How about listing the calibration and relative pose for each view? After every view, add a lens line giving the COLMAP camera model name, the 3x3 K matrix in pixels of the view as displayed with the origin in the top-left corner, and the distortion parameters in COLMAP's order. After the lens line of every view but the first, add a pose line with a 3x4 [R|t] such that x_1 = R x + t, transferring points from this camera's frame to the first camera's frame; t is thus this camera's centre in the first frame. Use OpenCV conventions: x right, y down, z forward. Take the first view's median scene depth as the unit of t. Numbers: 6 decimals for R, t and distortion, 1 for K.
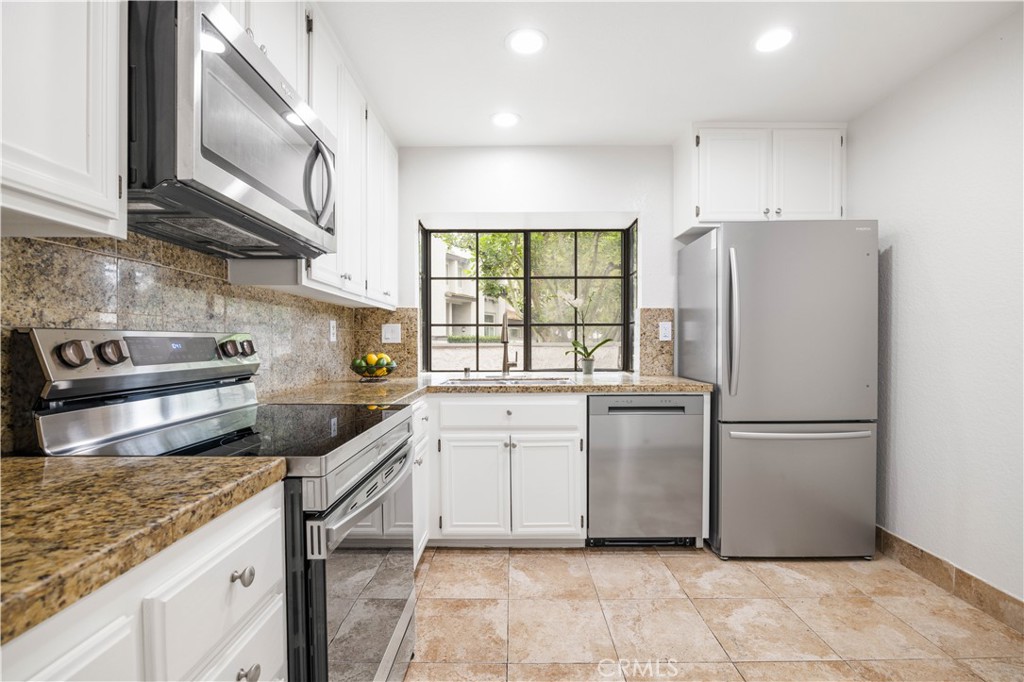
lens RADIAL K [[461.3, 0, 511.9], [0, 461.3, 348.3], [0, 0, 1]] dist [-0.000501, -0.000037]
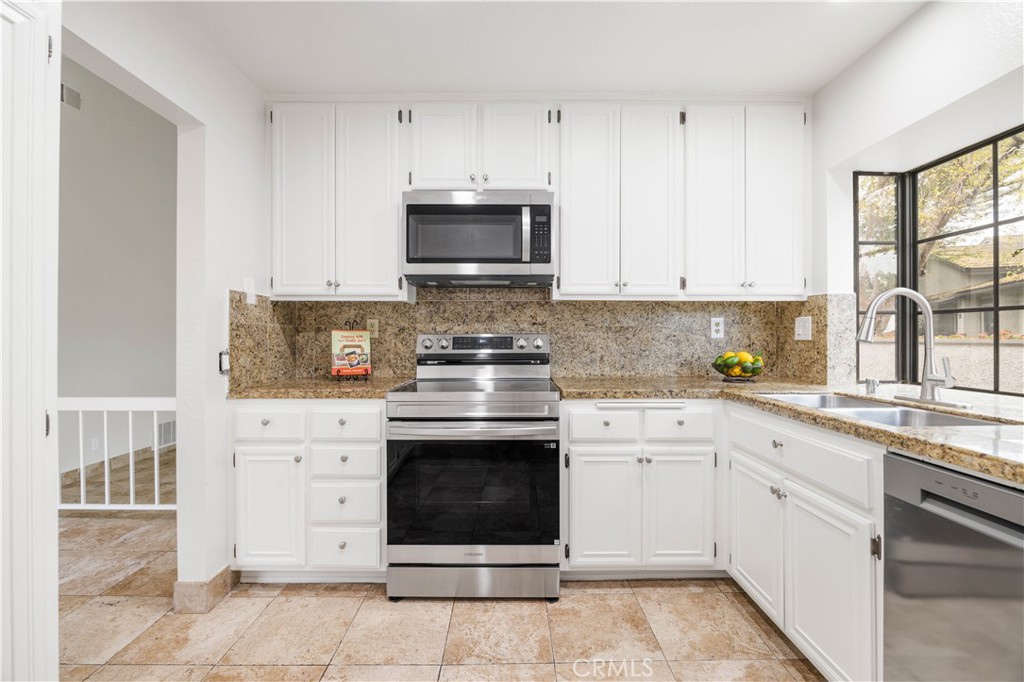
lens RADIAL K [[424.6, 0, 511.2], [0, 424.6, 332.1], [0, 0, 1]] dist [-0.002249, -0.000377]
pose [[0.007822, -0.010177, -0.999918, 0.613056], [-0.012785, 0.999865, -0.010276, -0.013990], [0.999888, 0.012865, 0.007691, 0.600260]]
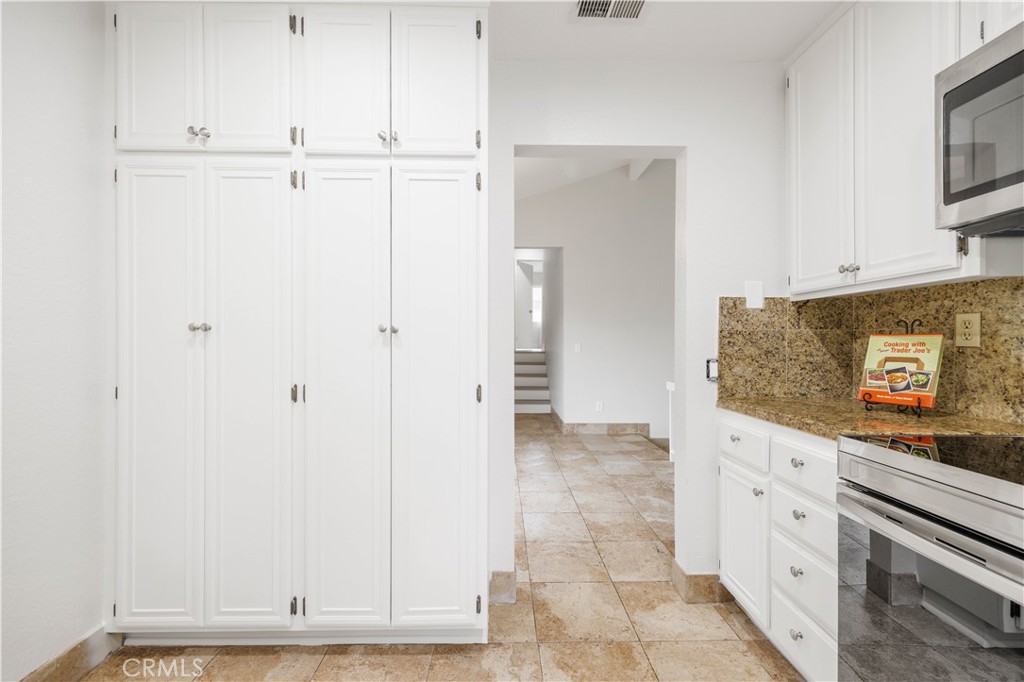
lens RADIAL K [[407.4, 0, 512.0], [0, 407.4, 341.0], [0, 0, 1]] dist [0.001966, 0.000233]
pose [[-0.999646, 0.000130, -0.026619, 0.217444], [-0.000010, 0.999986, 0.005266, -0.016955], [0.026620, 0.005264, -0.999632, 0.825527]]
